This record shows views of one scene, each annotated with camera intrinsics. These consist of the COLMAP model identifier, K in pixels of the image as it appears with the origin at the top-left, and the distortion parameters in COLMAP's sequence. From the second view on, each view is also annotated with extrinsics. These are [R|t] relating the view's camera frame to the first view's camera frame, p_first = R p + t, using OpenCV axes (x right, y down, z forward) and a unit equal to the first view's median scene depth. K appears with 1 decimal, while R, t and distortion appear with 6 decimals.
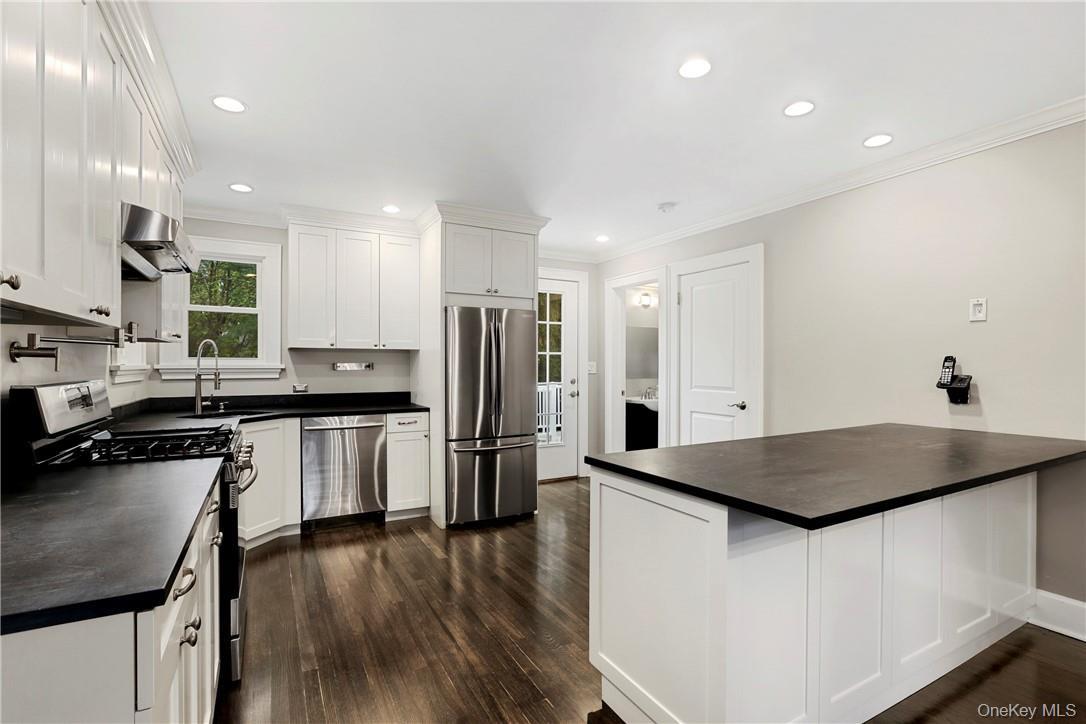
lens RADIAL K [[514.4, 0, 555.8], [0, 514.4, 372.5], [0, 0, 1]] dist [-0.020558, 0.012705]
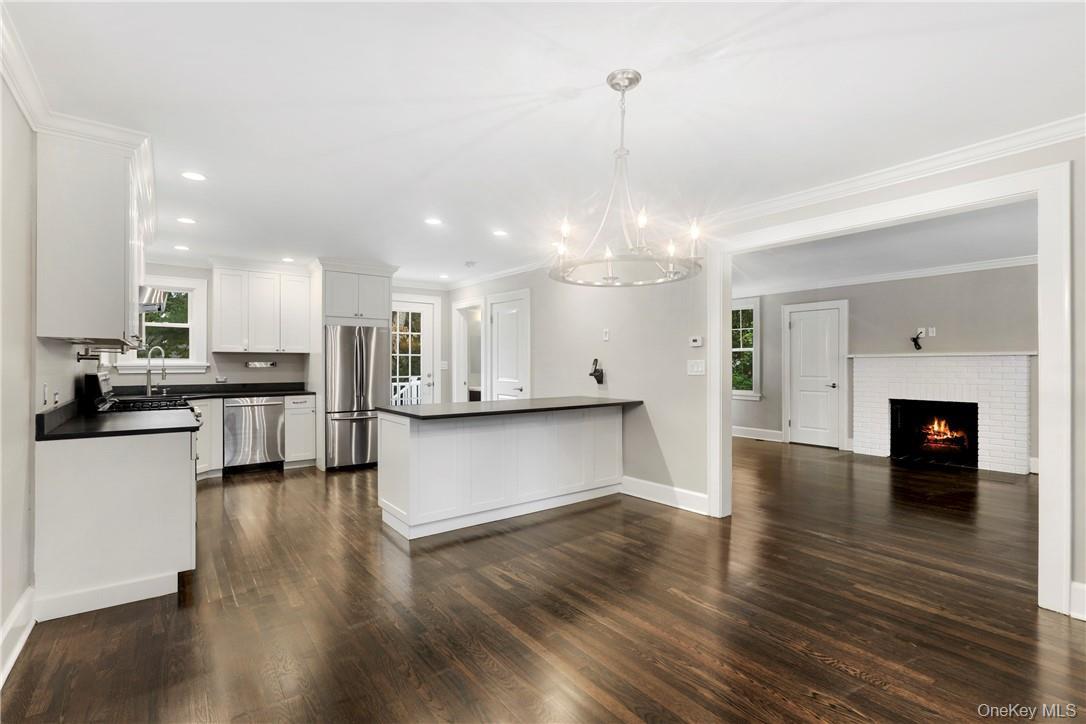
lens RADIAL K [[514.4, 0, 561.0], [0, 514.4, 368.5], [0, 0, 1]] dist [-0.020558, 0.012705]
pose [[0.989076, -0.001417, 0.147400, 0.253281], [0.002130, 0.999987, -0.004679, 0.008721], [-0.147391, 0.004942, 0.989066, -0.607939]]
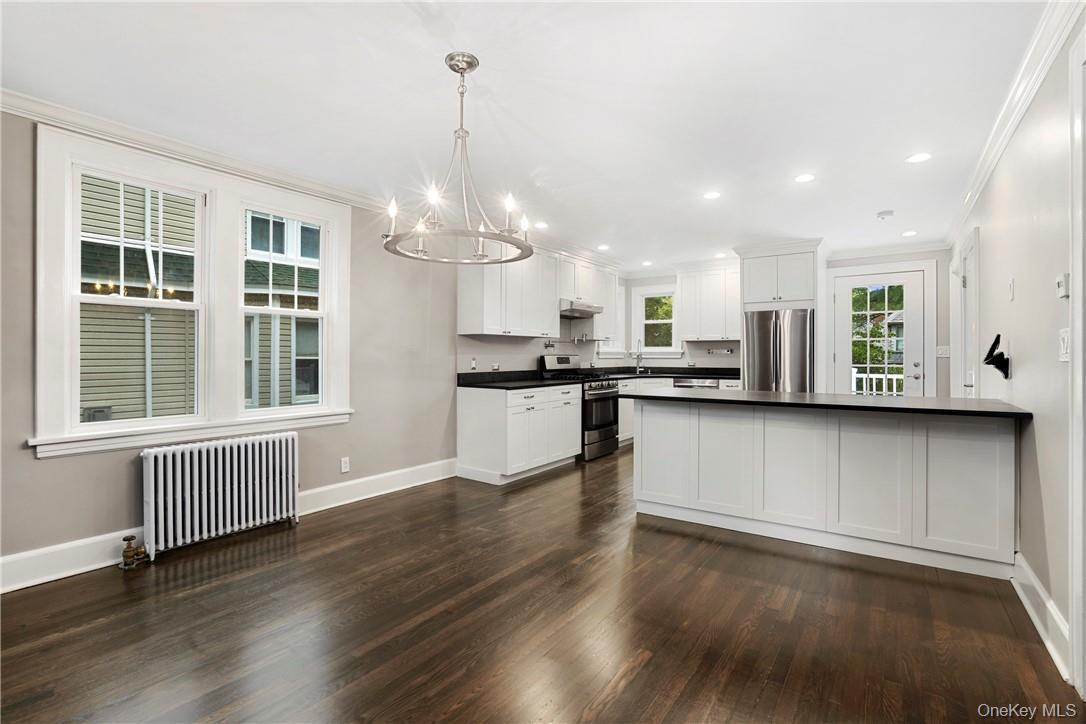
lens RADIAL K [[514.4, 0, 518.4], [0, 514.4, 346.2], [0, 0, 1]] dist [-0.020558, 0.012705]
pose [[0.394175, -0.016650, -0.918884, 0.948802], [-0.013412, 0.999625, -0.023866, 0.022232], [0.918937, 0.021732, 0.393804, -0.244432]]
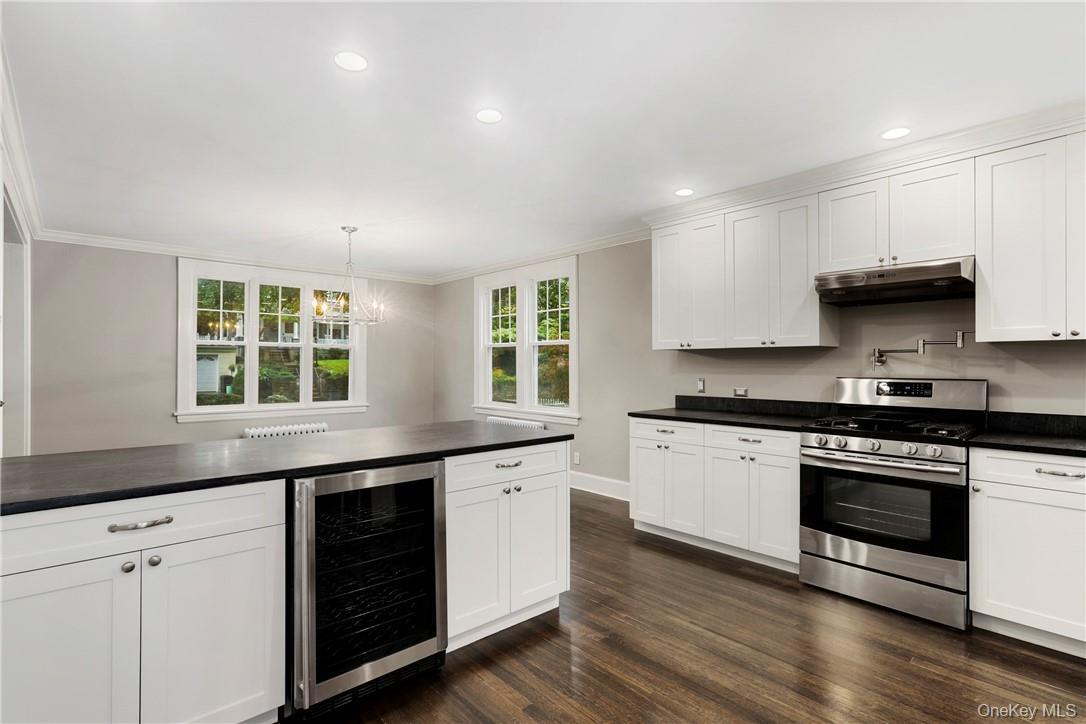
lens RADIAL K [[539.9, 0, 541.2], [0, 539.9, 362.4], [0, 0, 1]] dist [0.000078, 0.000009]
pose [[-0.981784, 0.000011, -0.190001, 0.210495], [-0.002347, 0.999923, 0.012187, -0.023023], [0.189986, 0.012411, -0.981708, 1.215232]]
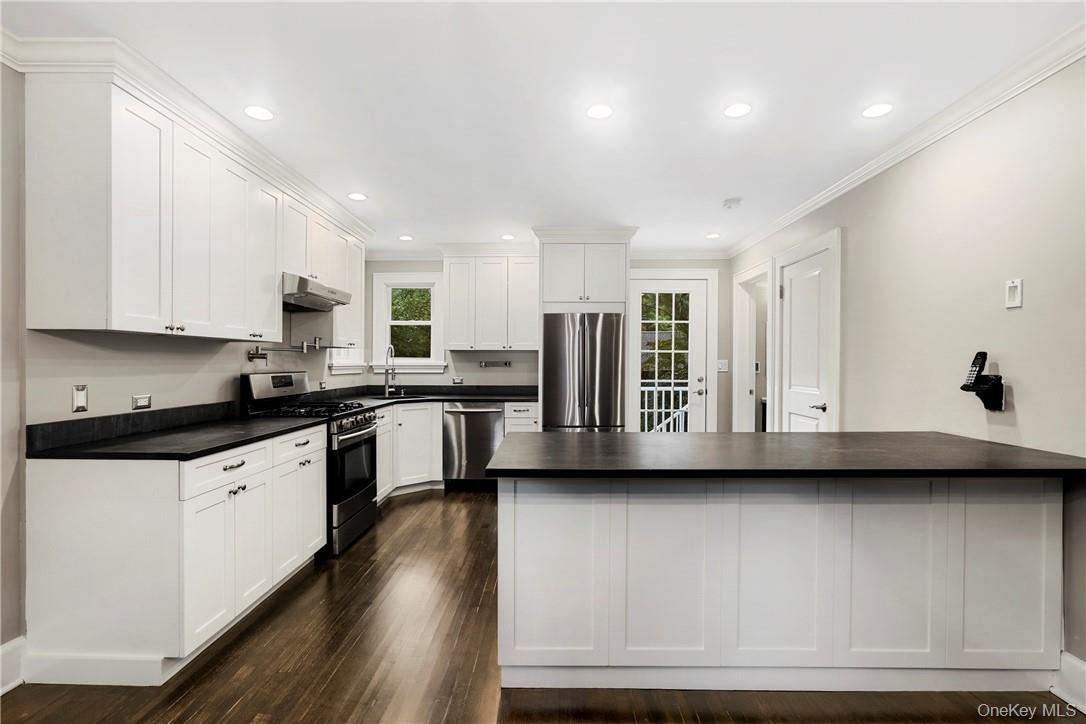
lens RADIAL K [[536.6, 0, 540.6], [0, 536.6, 365.8], [0, 0, 1]] dist [-0.005873, 0.003242]
pose [[0.857110, 0.002434, -0.515127, 0.424264], [-0.007452, 0.999943, -0.007674, 0.001680], [0.515079, 0.010416, 0.857079, -0.072392]]
